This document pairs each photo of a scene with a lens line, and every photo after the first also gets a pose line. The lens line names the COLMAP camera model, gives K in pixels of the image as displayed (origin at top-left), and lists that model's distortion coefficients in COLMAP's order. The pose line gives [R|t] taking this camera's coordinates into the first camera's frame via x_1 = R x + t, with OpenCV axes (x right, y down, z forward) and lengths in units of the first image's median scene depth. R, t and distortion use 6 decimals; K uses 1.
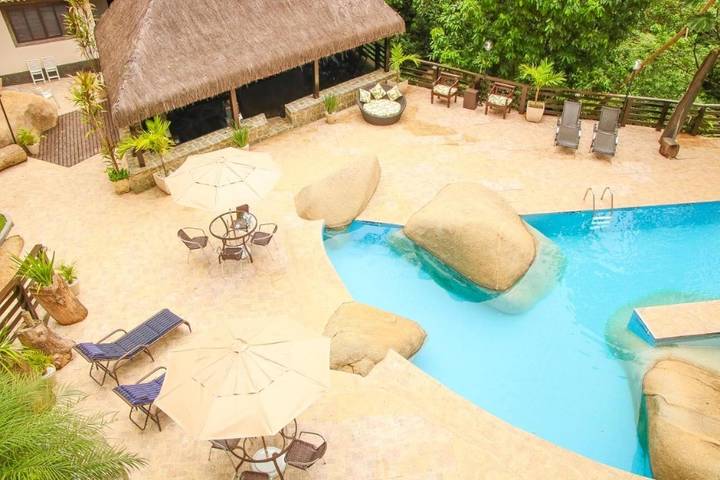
lens RADIAL K [[553.9, 0, 360.0], [0, 553.9, 240.0], [0, 0, 1]] dist [-0.147327, 0.115468]
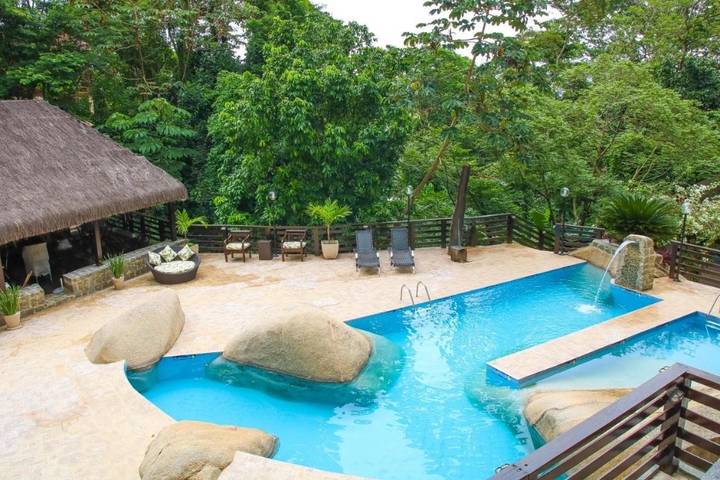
lens RADIAL K [[553.9, 0, 360.0], [0, 553.9, 240.0], [0, 0, 1]] dist [-0.147327, 0.115468]
pose [[0.915243, -0.110704, 0.387395, -0.027460], [0.263337, 0.892075, -0.367226, 0.149126], [-0.304933, 0.438117, 0.845618, 0.103002]]
